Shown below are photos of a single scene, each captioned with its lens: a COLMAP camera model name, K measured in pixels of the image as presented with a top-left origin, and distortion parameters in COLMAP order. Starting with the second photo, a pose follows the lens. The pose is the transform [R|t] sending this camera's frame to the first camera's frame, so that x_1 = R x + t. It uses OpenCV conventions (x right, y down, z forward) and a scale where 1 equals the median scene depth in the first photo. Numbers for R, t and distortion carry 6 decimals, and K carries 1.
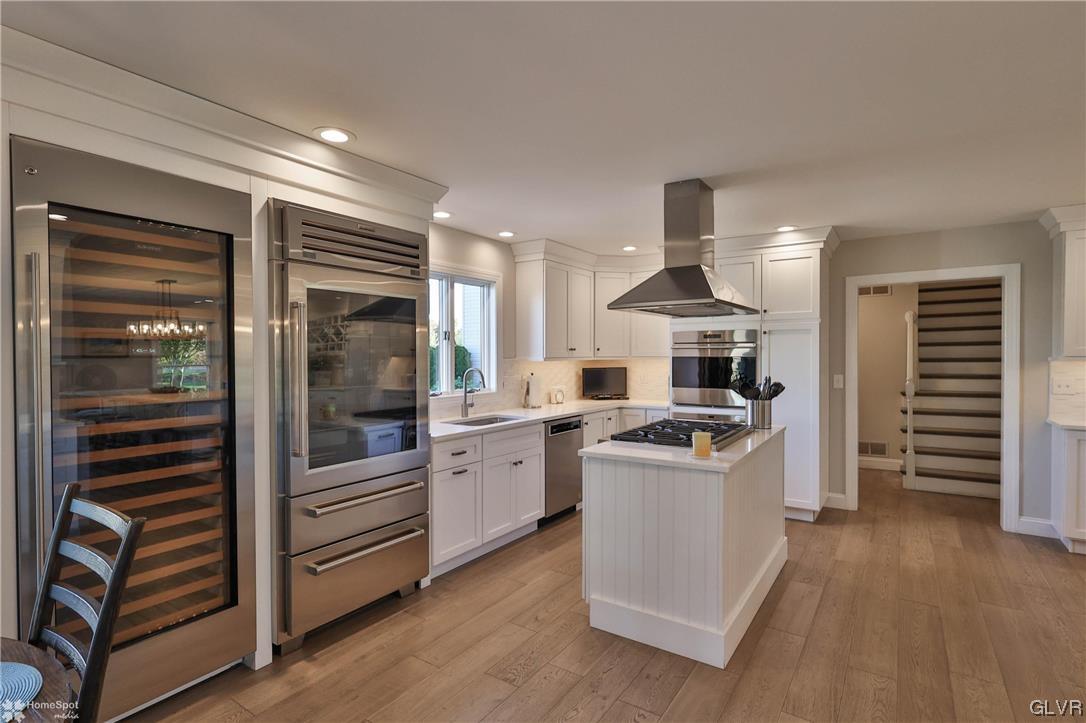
lens RADIAL K [[538.6, 0, 543.0], [0, 538.6, 361.5], [0, 0, 1]] dist [0.003514, 0.001191]
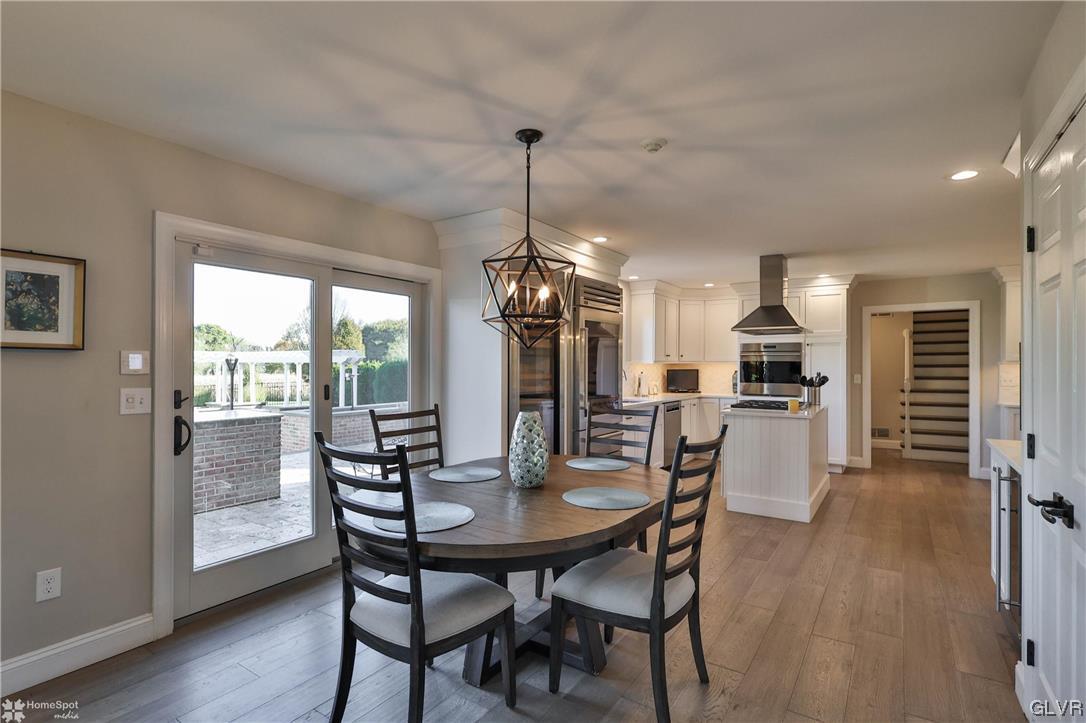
lens RADIAL K [[524.7, 0, 543.0], [0, 524.7, 361.5], [0, 0, 1]] dist [0.001070, -0.000107]
pose [[0.999946, 0.006542, -0.008087, -0.319793], [-0.006686, 0.999818, -0.017874, 0.024309], [0.007969, 0.017927, 0.999808, -0.465947]]
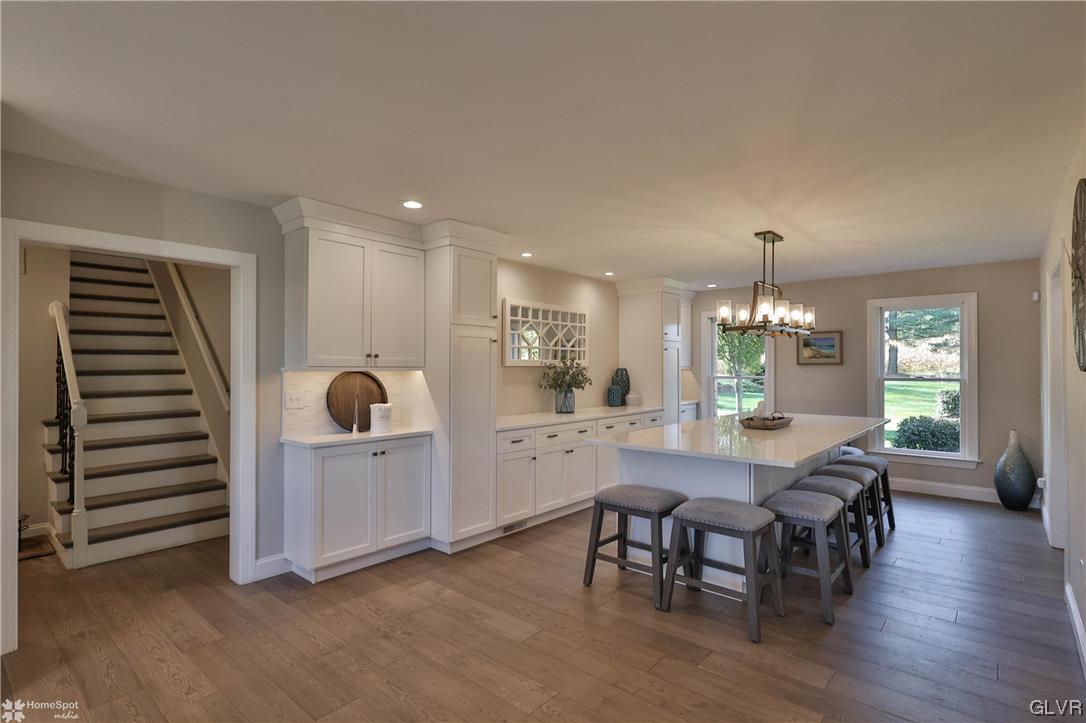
lens RADIAL K [[538.6, 0, 543.0], [0, 538.6, 361.5], [0, 0, 1]] dist [0.003514, 0.001191]
pose [[0.122562, 0.010114, 0.992409, 0.111076], [0.015590, 0.999805, -0.012115, -0.000326], [-0.992338, 0.016957, 0.122381, 0.446682]]
